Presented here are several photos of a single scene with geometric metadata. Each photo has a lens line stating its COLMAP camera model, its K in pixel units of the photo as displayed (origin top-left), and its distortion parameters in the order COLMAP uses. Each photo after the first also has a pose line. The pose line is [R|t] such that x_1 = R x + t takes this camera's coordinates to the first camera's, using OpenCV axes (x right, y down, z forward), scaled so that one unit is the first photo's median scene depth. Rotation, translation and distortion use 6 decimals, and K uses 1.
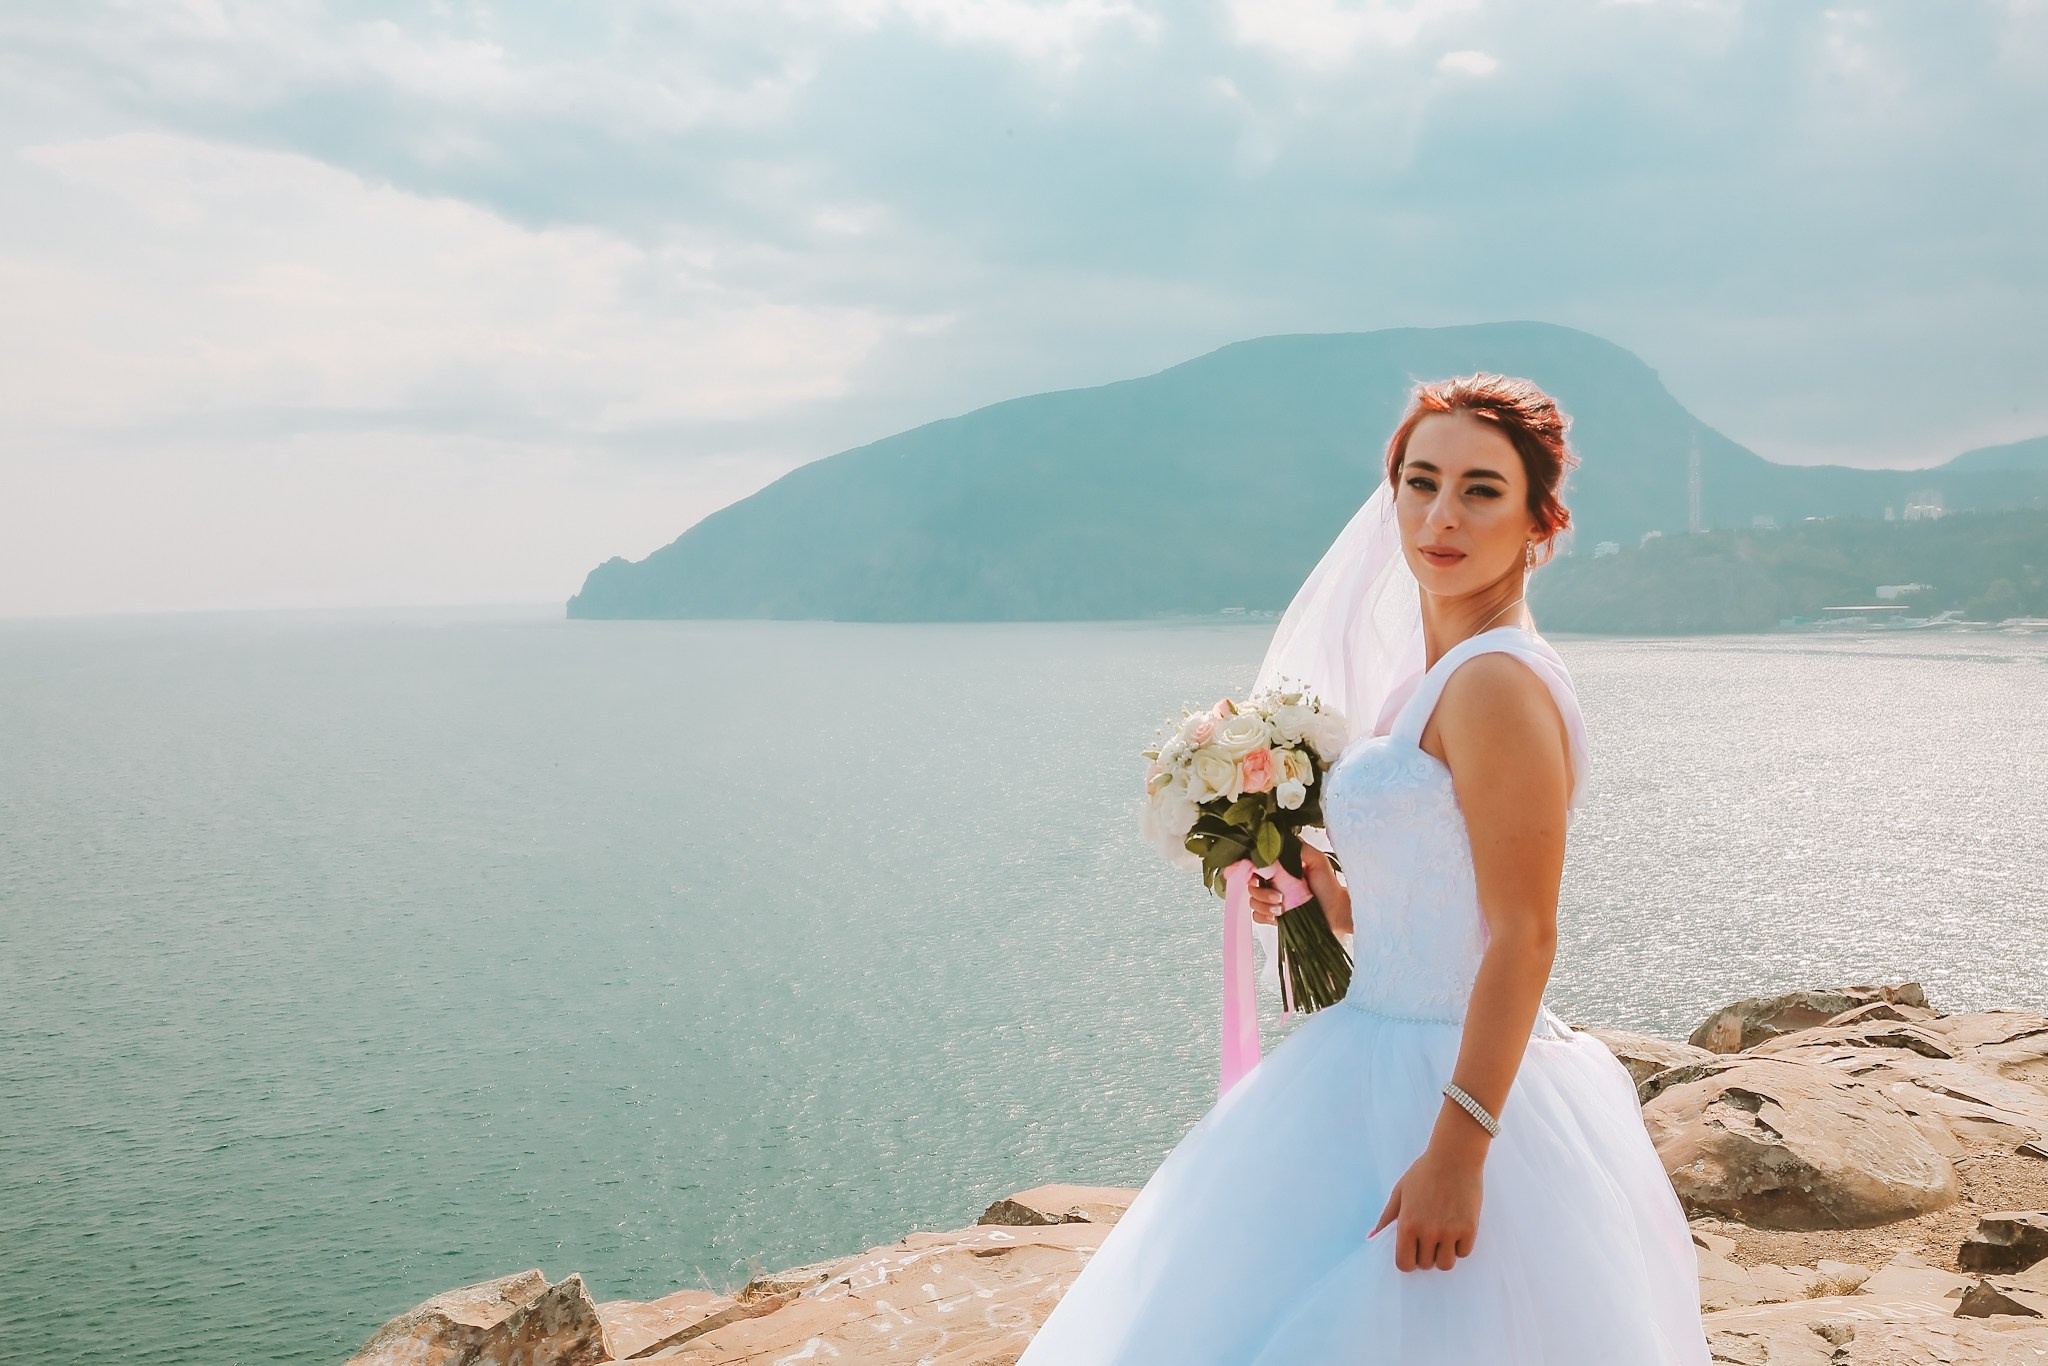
lens RADIAL K [[2133.7, 0, 1017.8], [0, 2133.7, 680.9], [0, 0, 1]] dist [-0.006045, 0.120184]
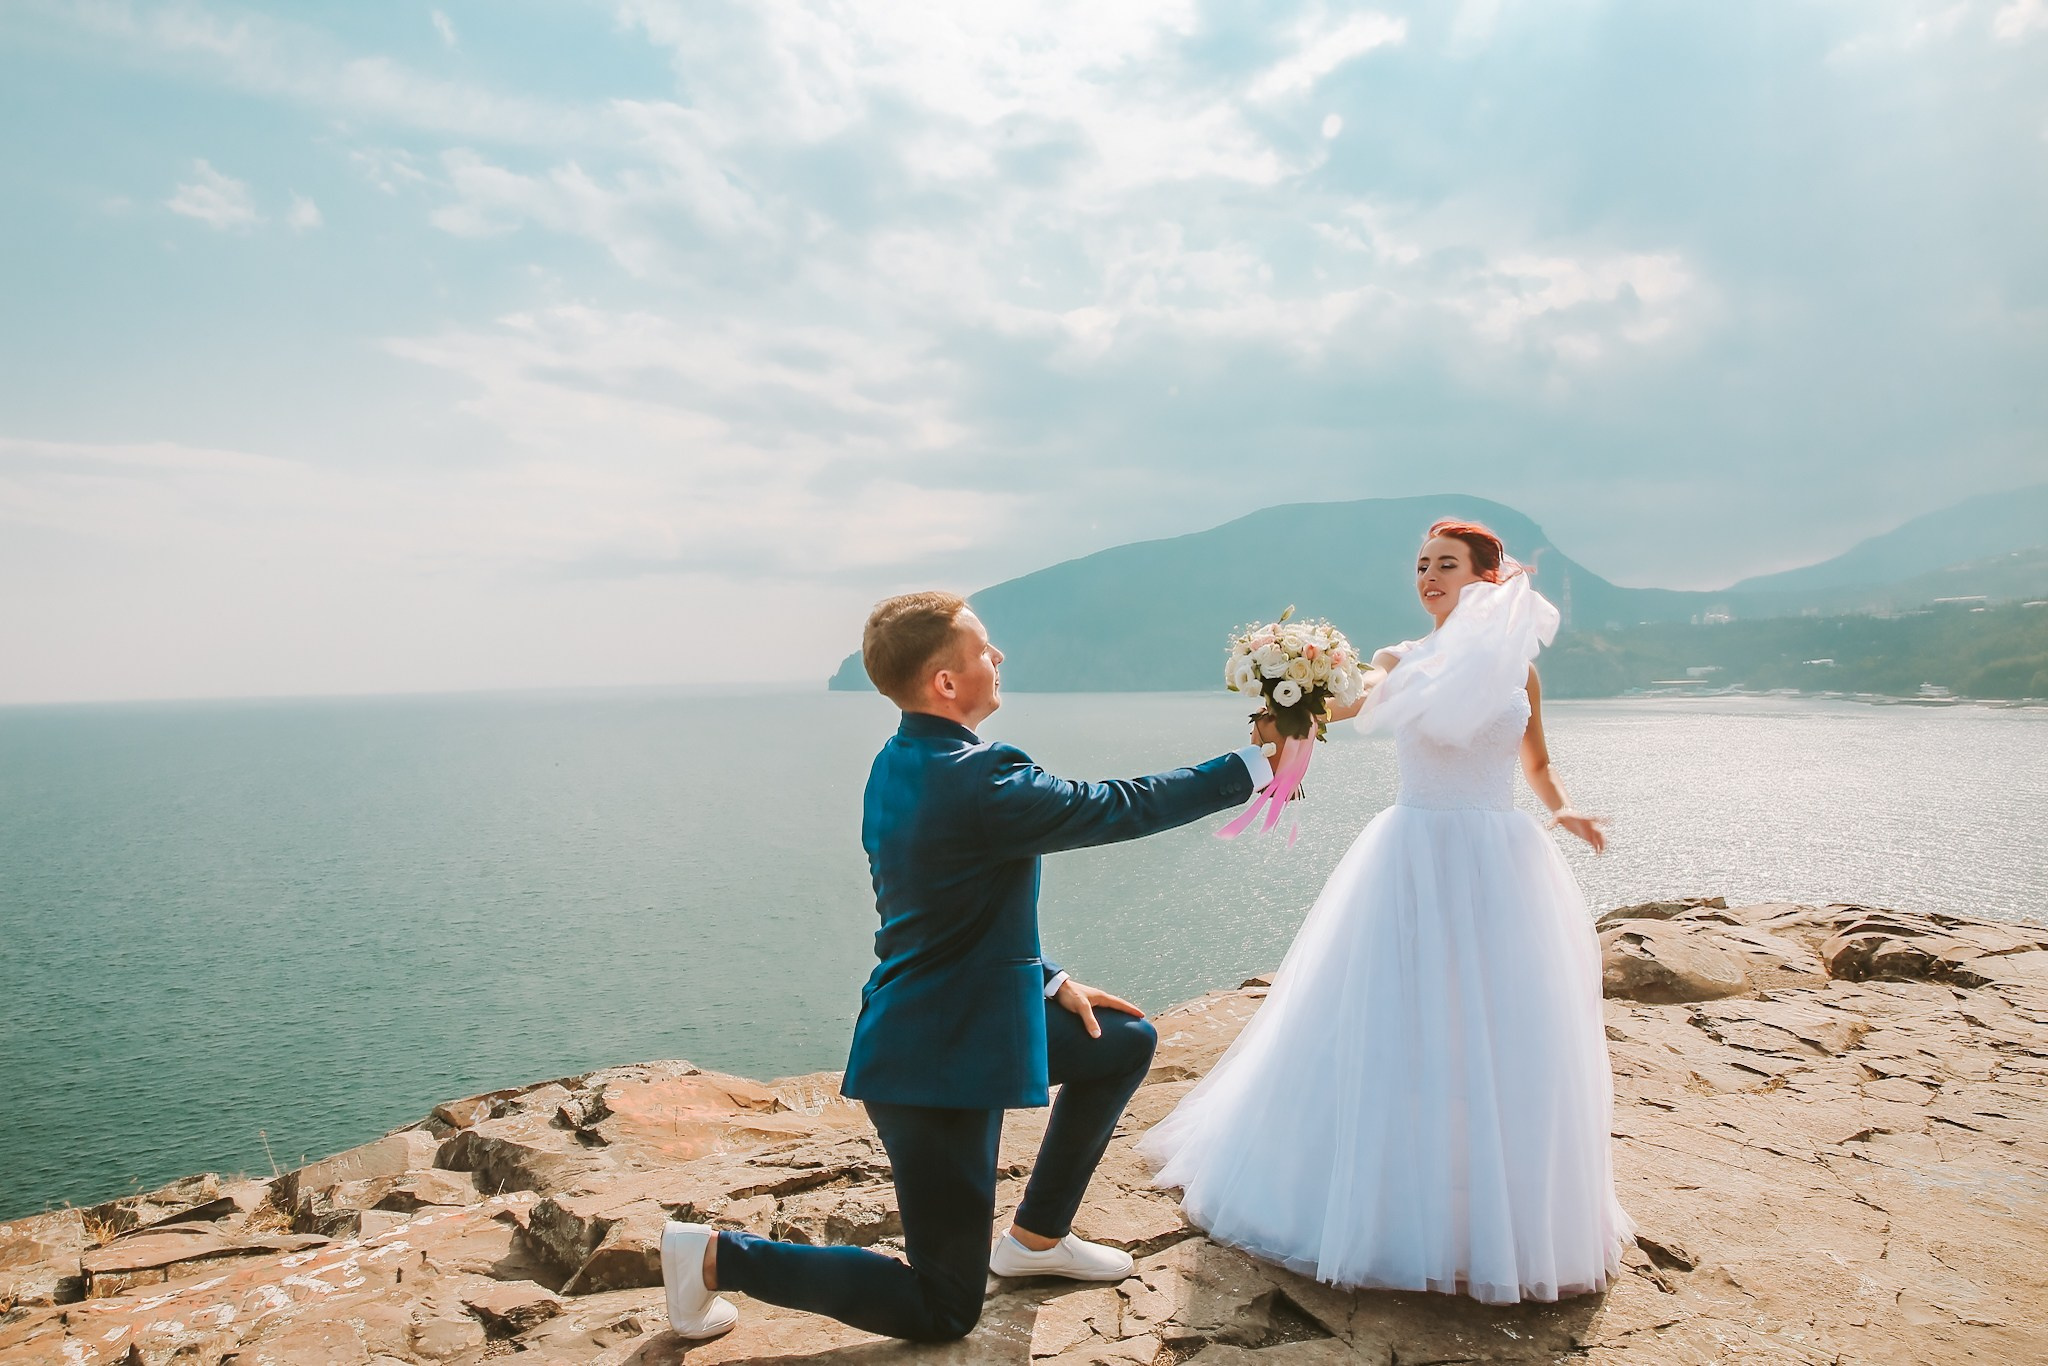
lens RADIAL K [[1400.9, 0, 1021.7], [0, 1400.9, 686.3], [0, 0, 1]] dist [-0.113140, 0.092278]
pose [[0.997522, -0.001736, -0.070330, -0.111816], [-0.000503, 0.999494, -0.031813, 0.018851], [0.070349, 0.031769, 0.997016, -0.240559]]
